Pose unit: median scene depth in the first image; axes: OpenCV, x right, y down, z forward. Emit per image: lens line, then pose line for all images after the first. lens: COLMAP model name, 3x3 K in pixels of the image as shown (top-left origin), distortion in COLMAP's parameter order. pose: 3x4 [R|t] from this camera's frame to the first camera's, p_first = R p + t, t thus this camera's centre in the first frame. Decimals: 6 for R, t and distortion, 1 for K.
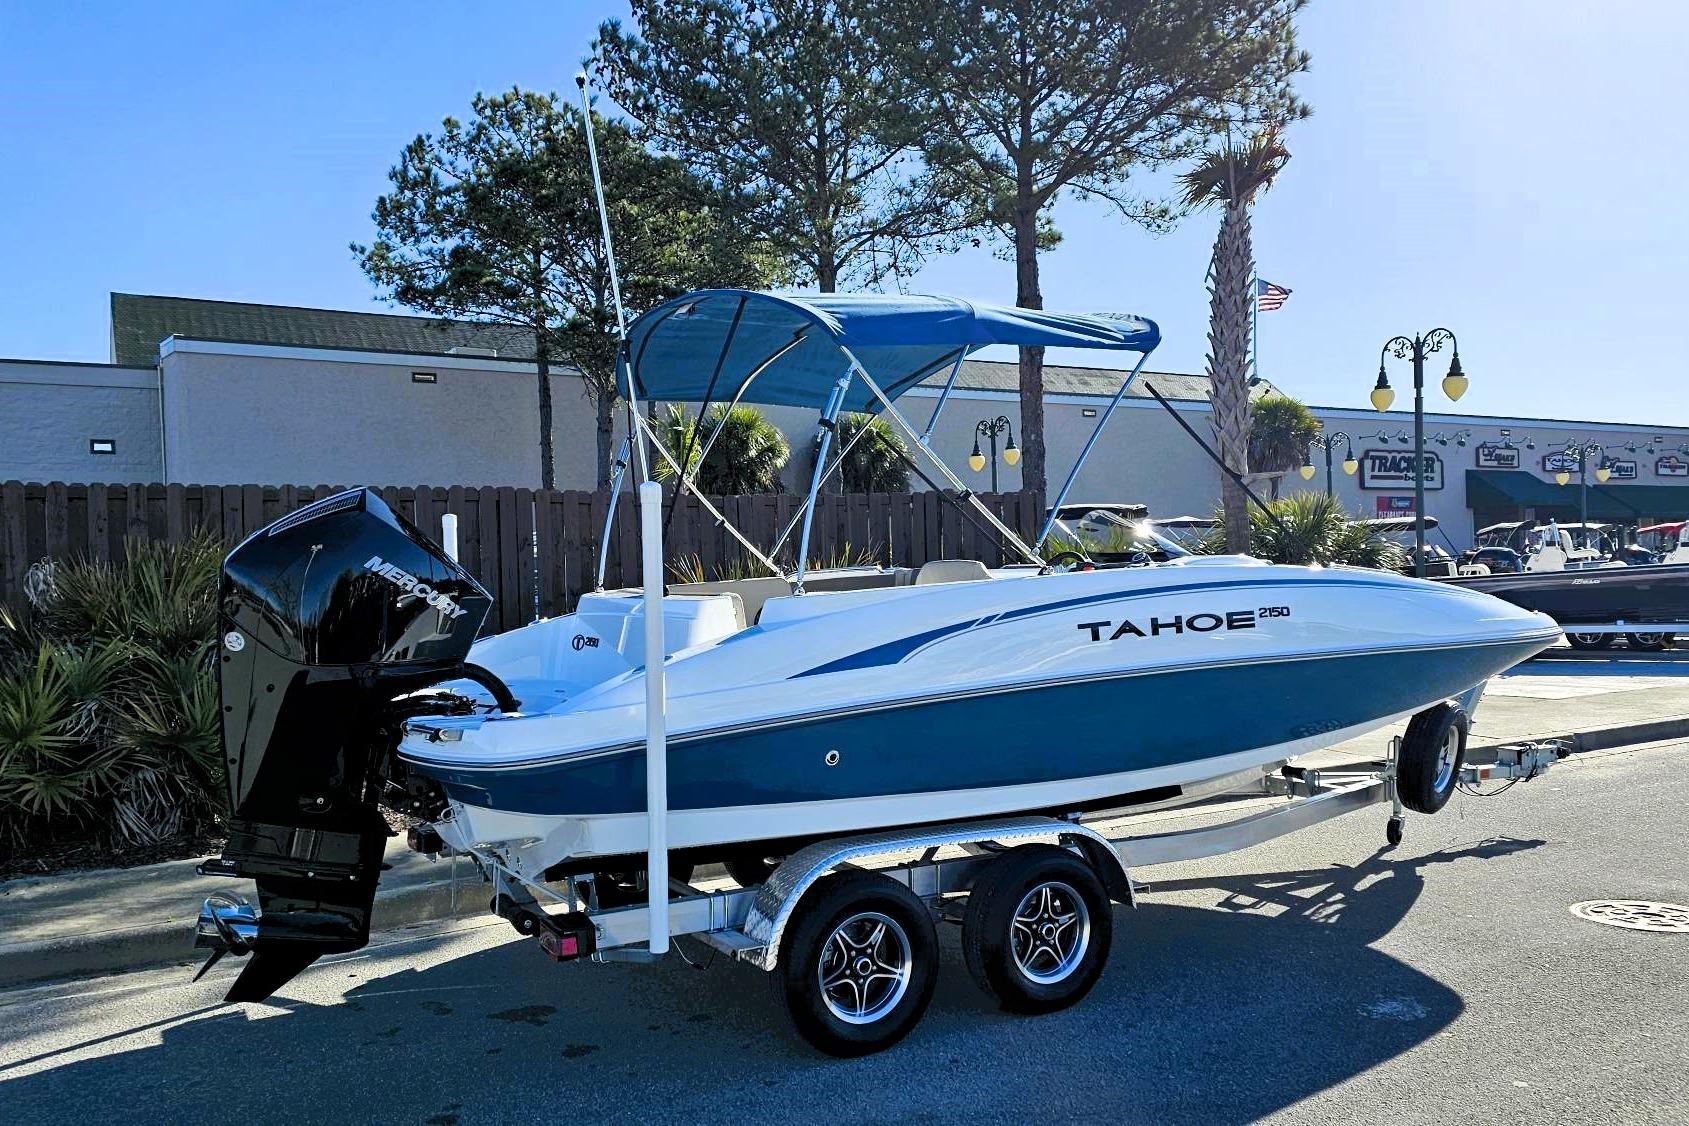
lens RADIAL K [[1297.0, 0, 824.4], [0, 1297.0, 613.0], [0, 0, 1]] dist [0.078673, -0.068908]
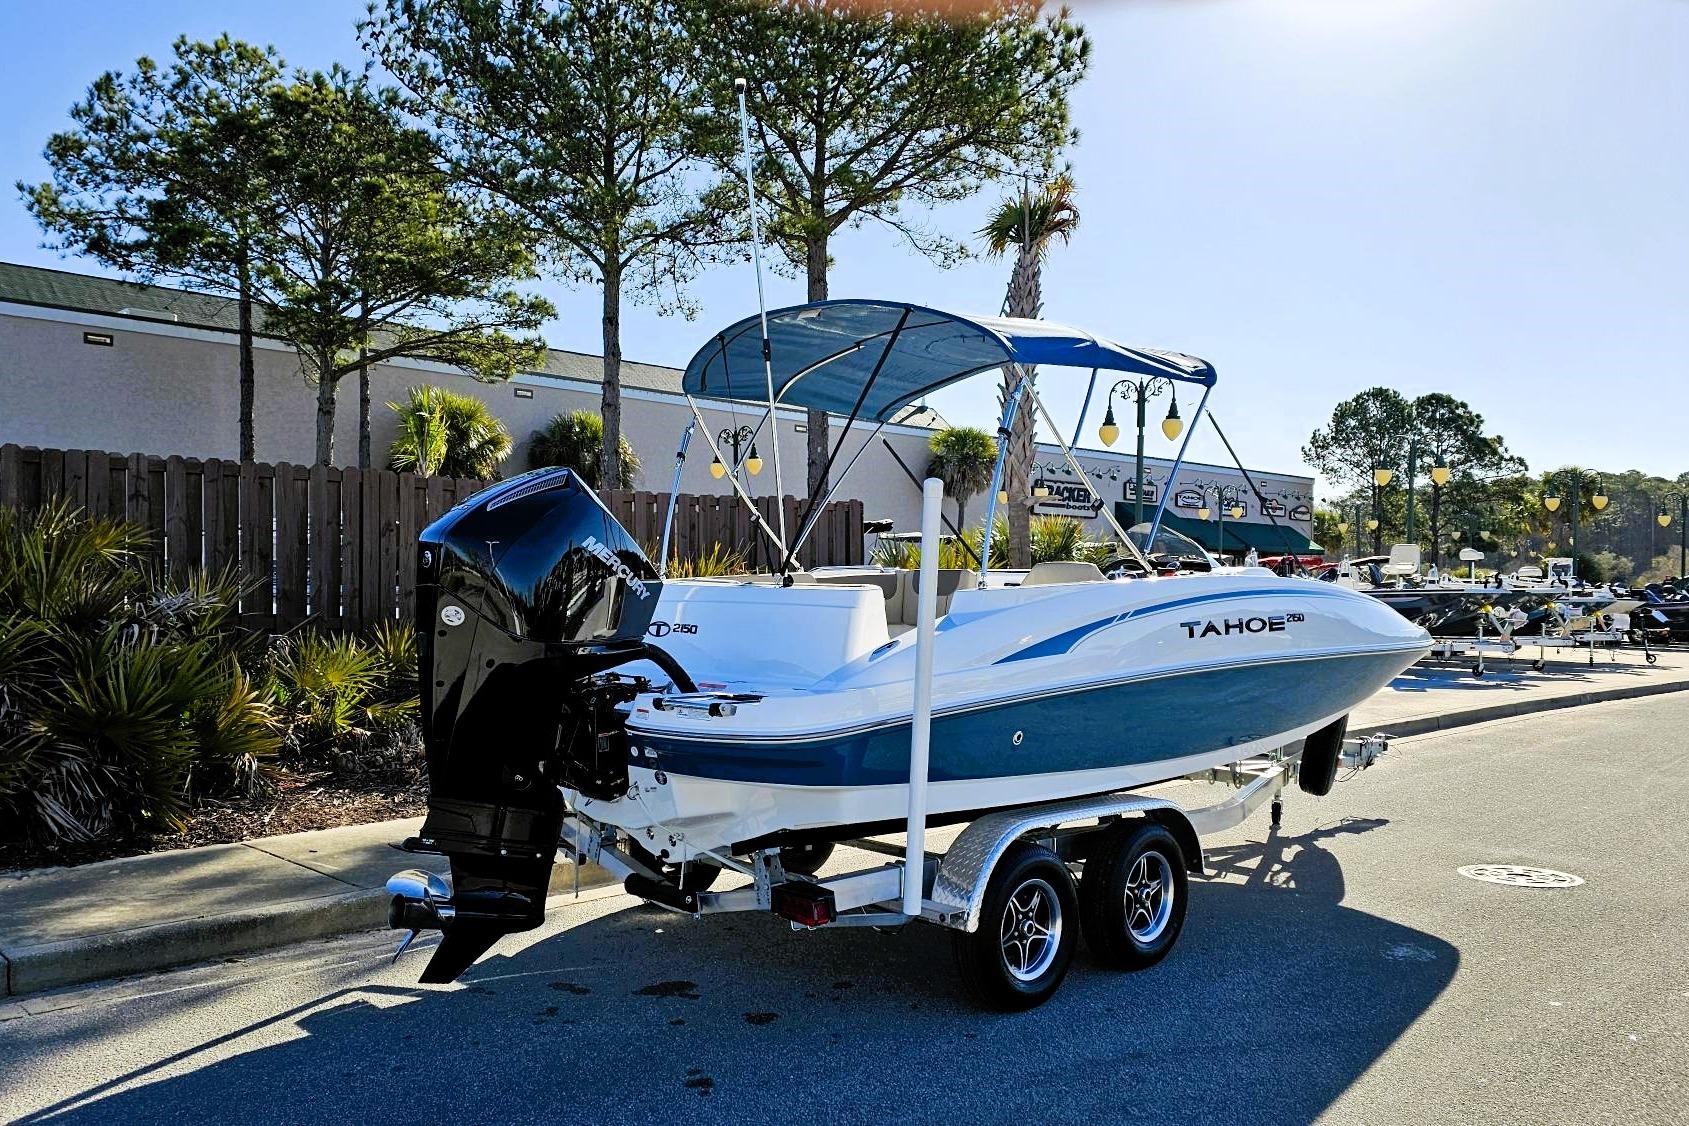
lens RADIAL K [[1297.0, 0, 821.8], [0, 1297.0, 606.3], [0, 0, 1]] dist [0.078673, -0.068908]
pose [[0.966498, 0.030357, 0.254872, -0.310222], [-0.027766, 0.999520, -0.013759, 0.014602], [-0.255167, 0.006221, 0.966877, -0.014444]]
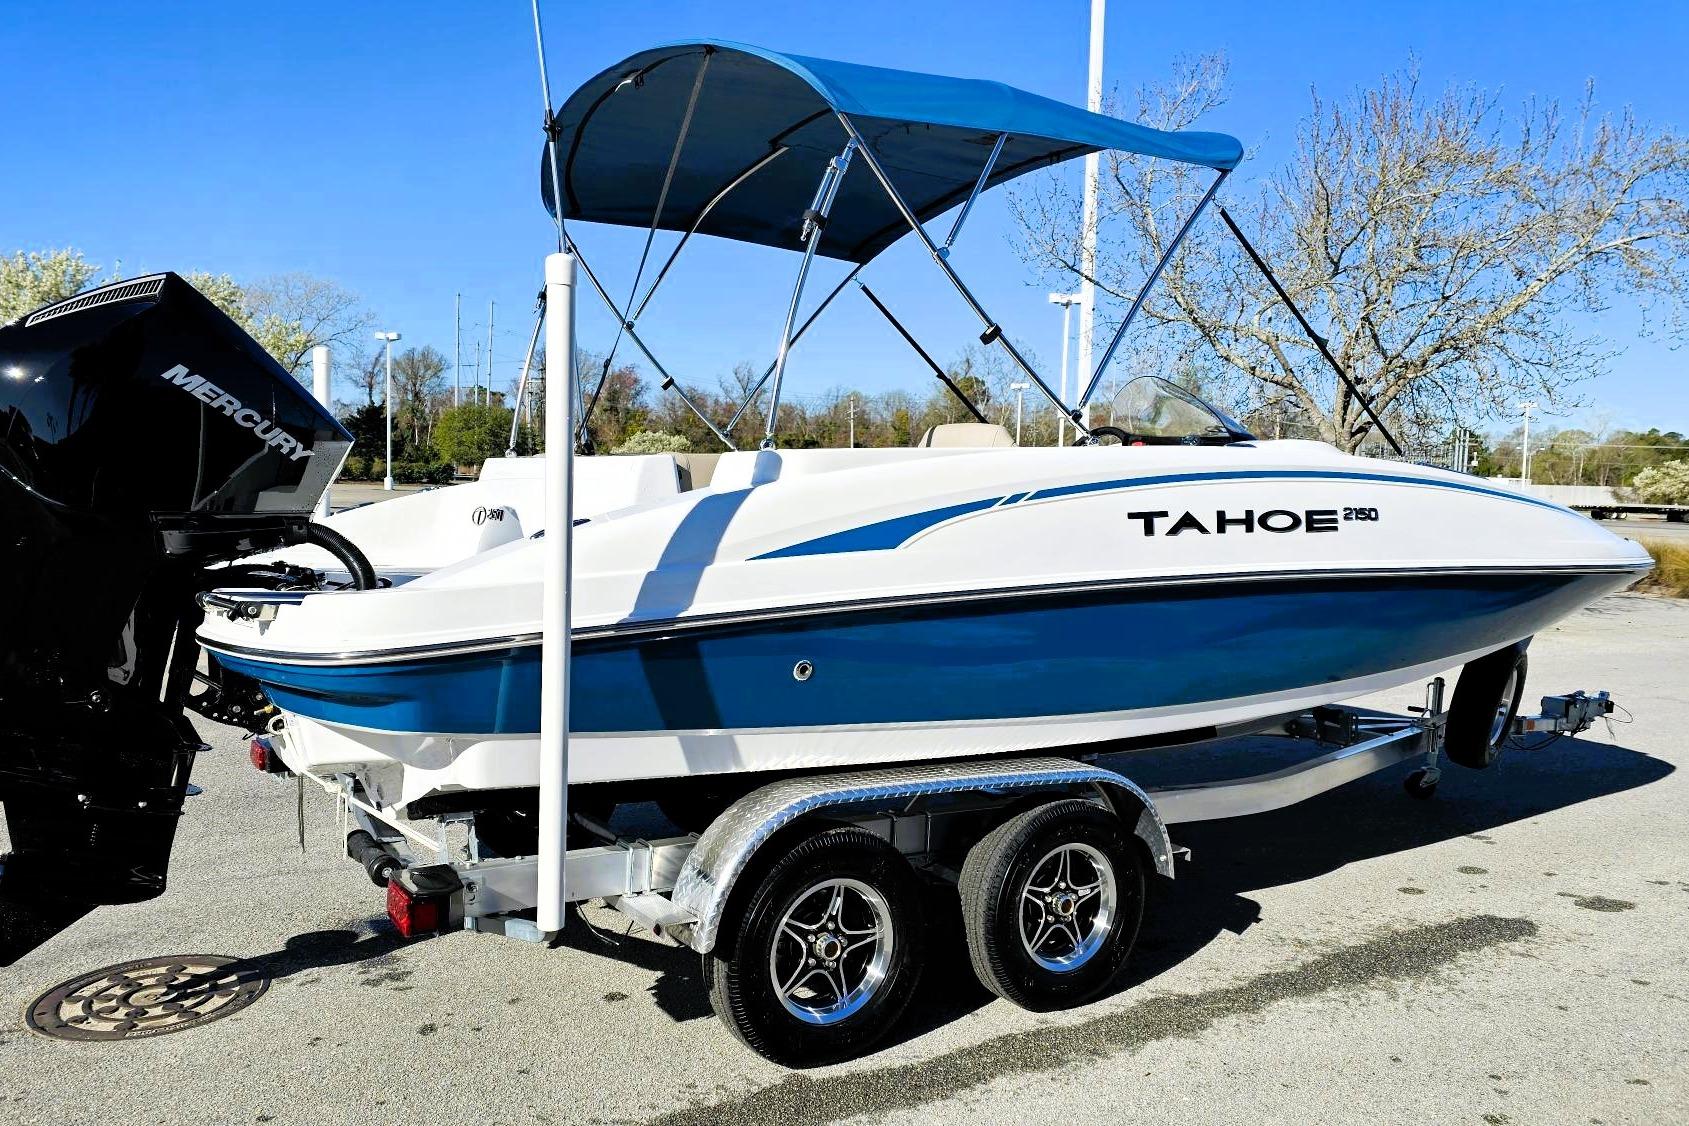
lens RADIAL K [[1297.0, 0, 833.2], [0, 1297.0, 598.6], [0, 0, 1]] dist [0.078673, -0.068908]
pose [[0.997859, 0.045516, 0.046963, -0.009485], [-0.047595, 0.997891, 0.044137, 0.026431], [-0.044855, -0.046277, 0.997921, 0.187437]]
